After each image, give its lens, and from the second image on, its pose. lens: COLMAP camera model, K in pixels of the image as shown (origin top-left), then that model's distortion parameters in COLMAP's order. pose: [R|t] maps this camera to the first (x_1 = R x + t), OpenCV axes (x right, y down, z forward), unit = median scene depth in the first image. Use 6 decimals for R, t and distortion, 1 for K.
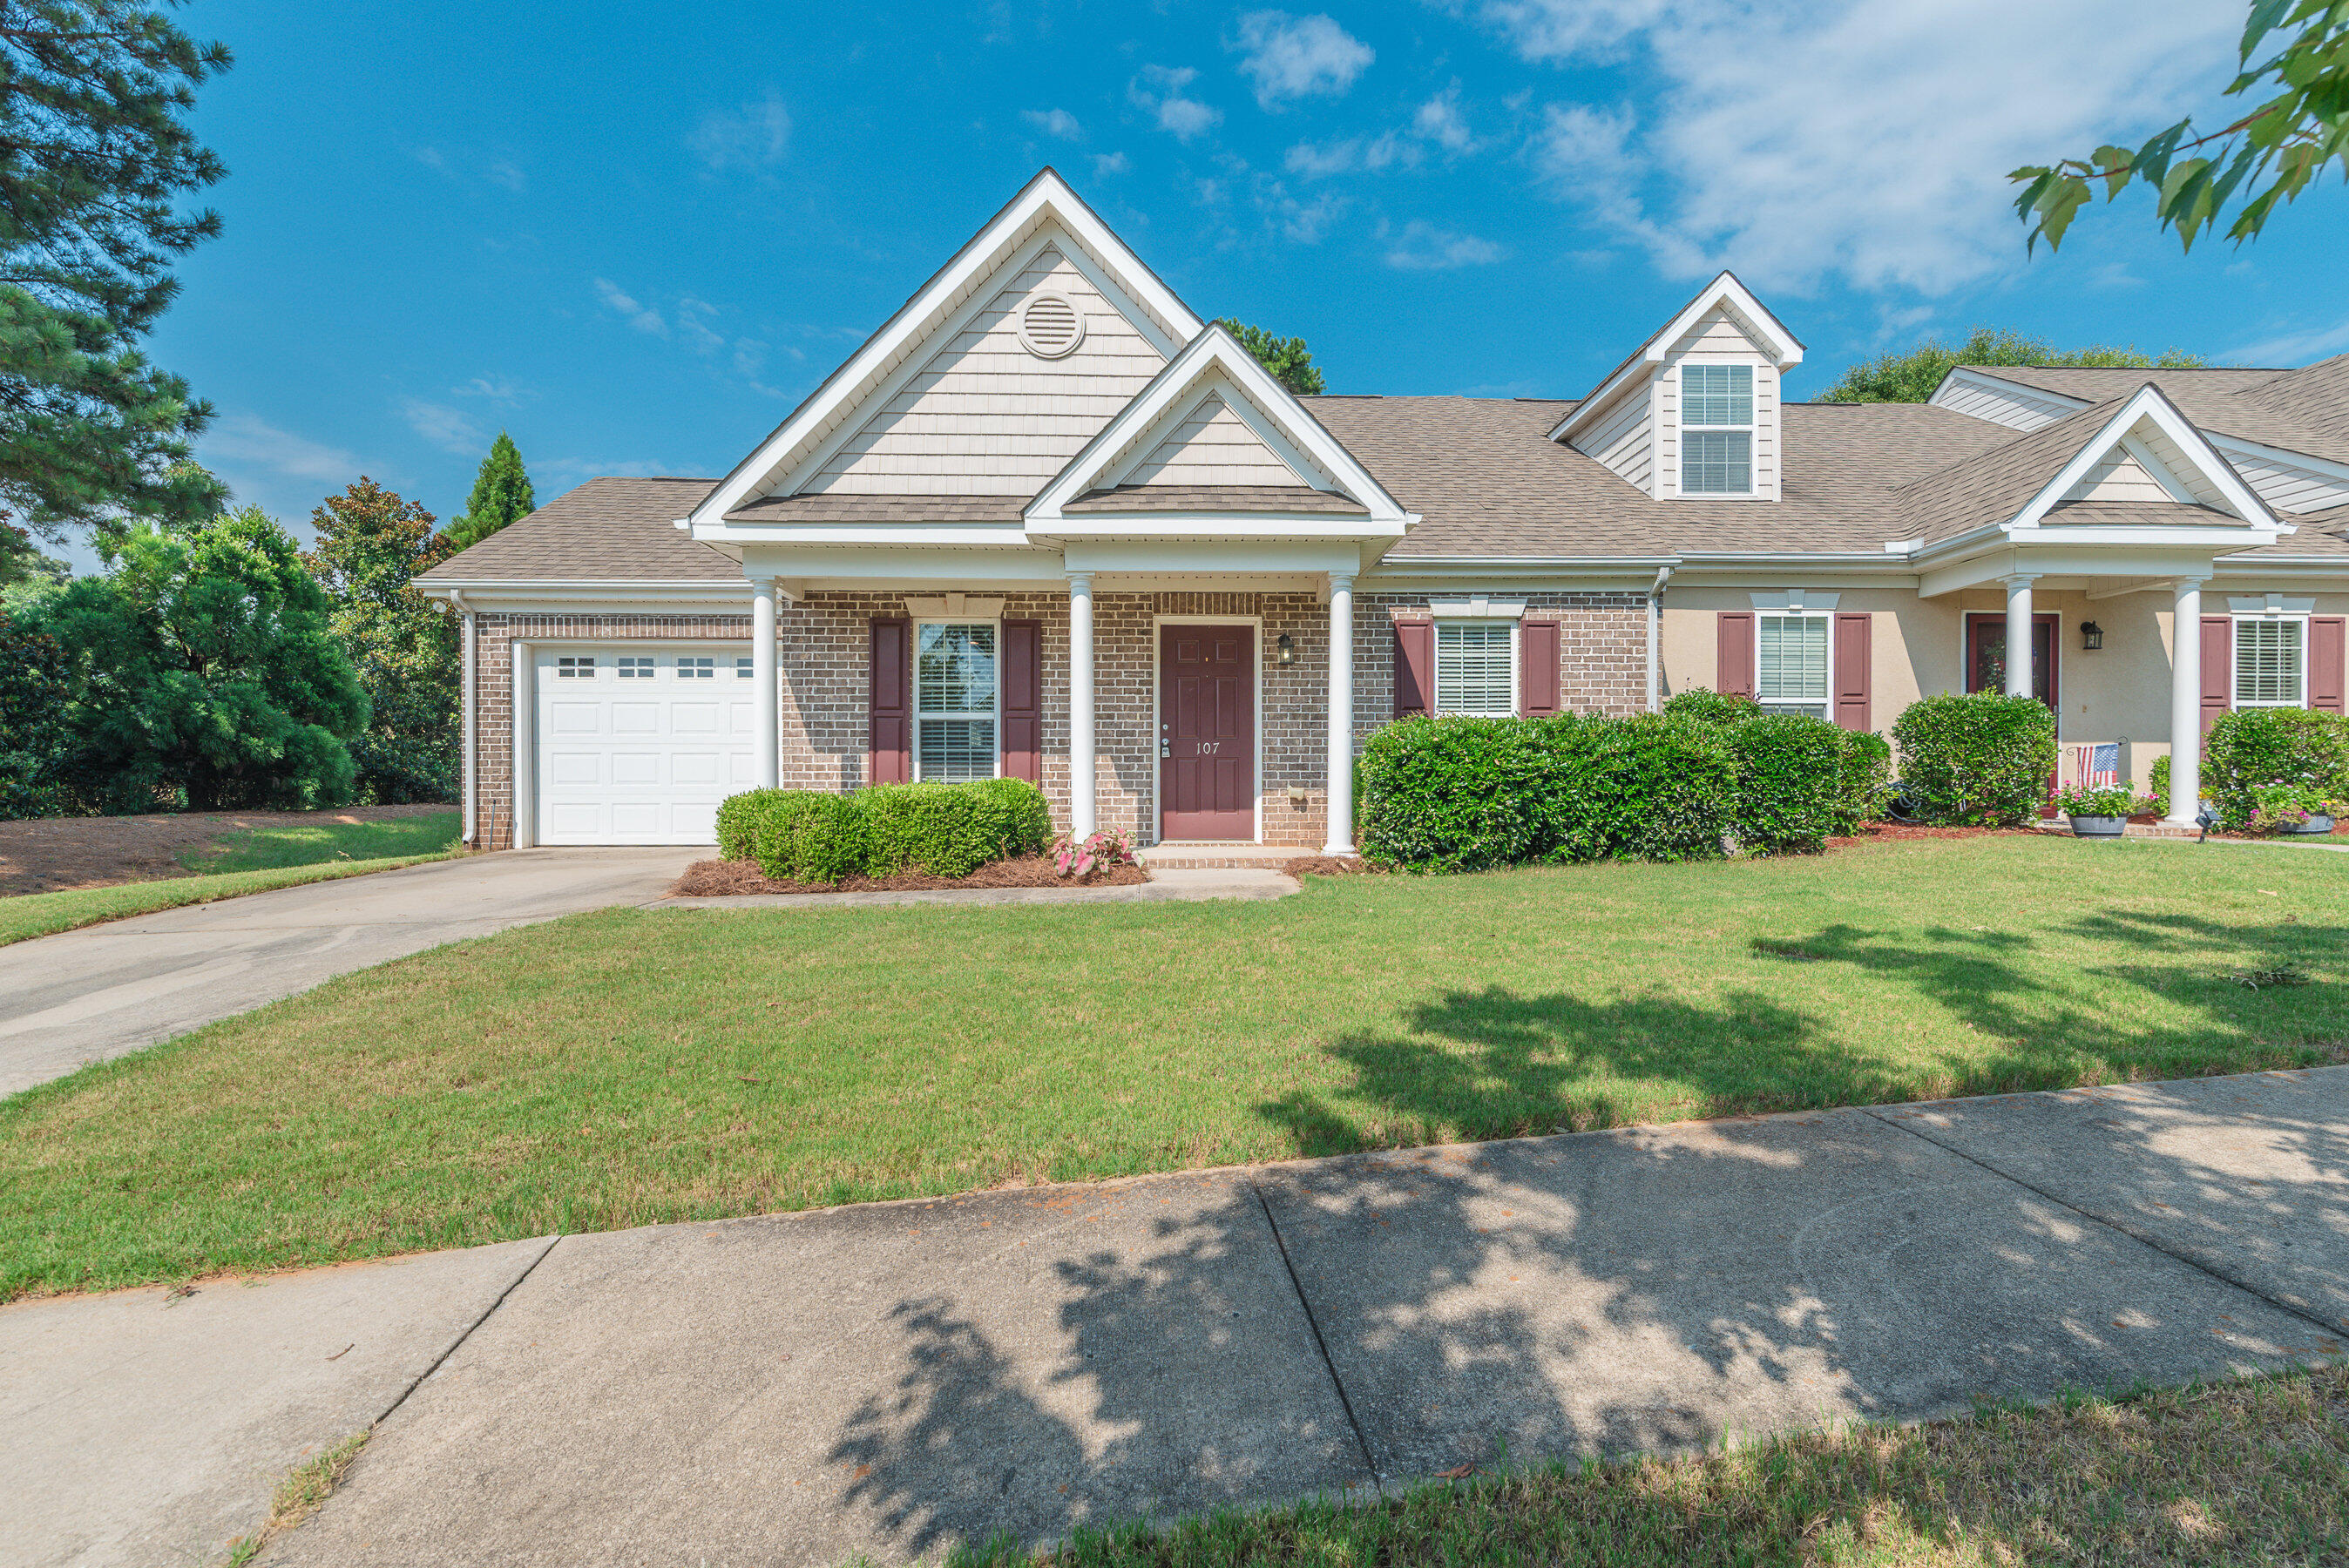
lens RADIAL K [[1075.1, 0, 1175.6], [0, 1075.1, 794.6], [0, 0, 1]] dist [0.003017, 0.000563]
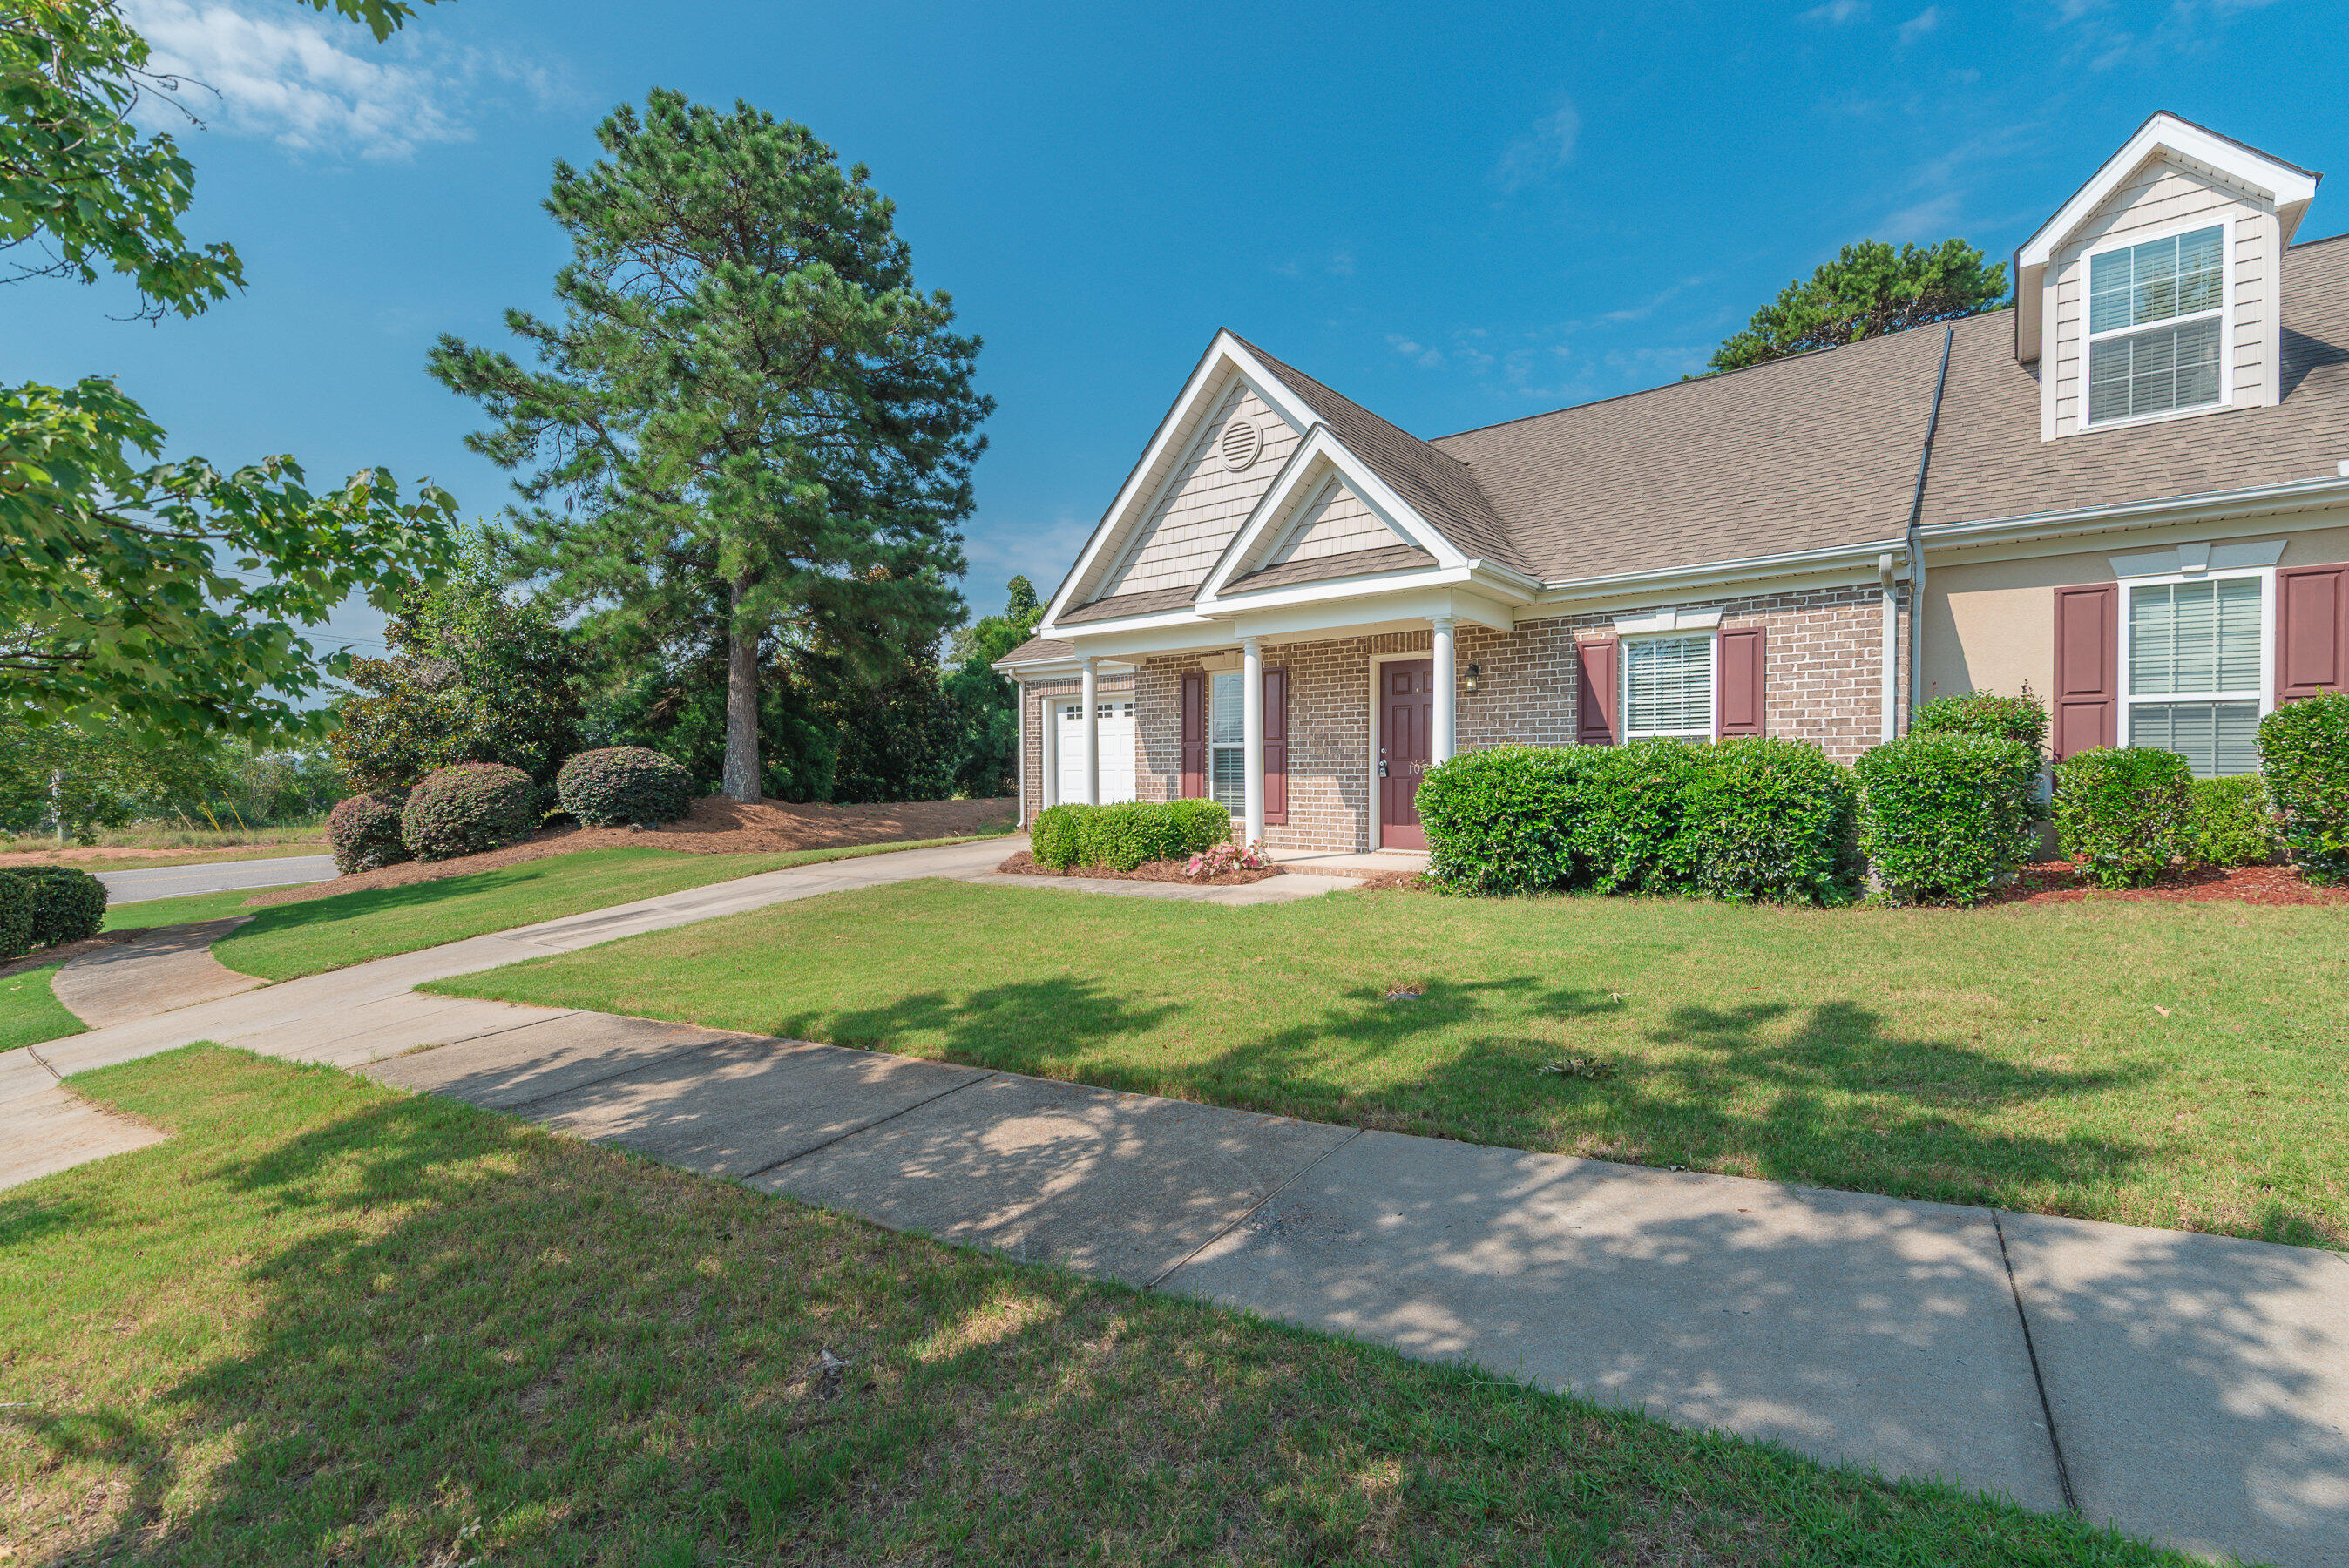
lens RADIAL K [[1018.2, 0, 1176.9], [0, 1018.2, 784.3], [0, 0, 1]] dist [0.001238, -0.000337]
pose [[0.754185, 0.006200, -0.656632, 0.548571], [0.002687, 0.999918, 0.012527, -0.041274], [0.656656, -0.011212, 0.754107, 0.028278]]
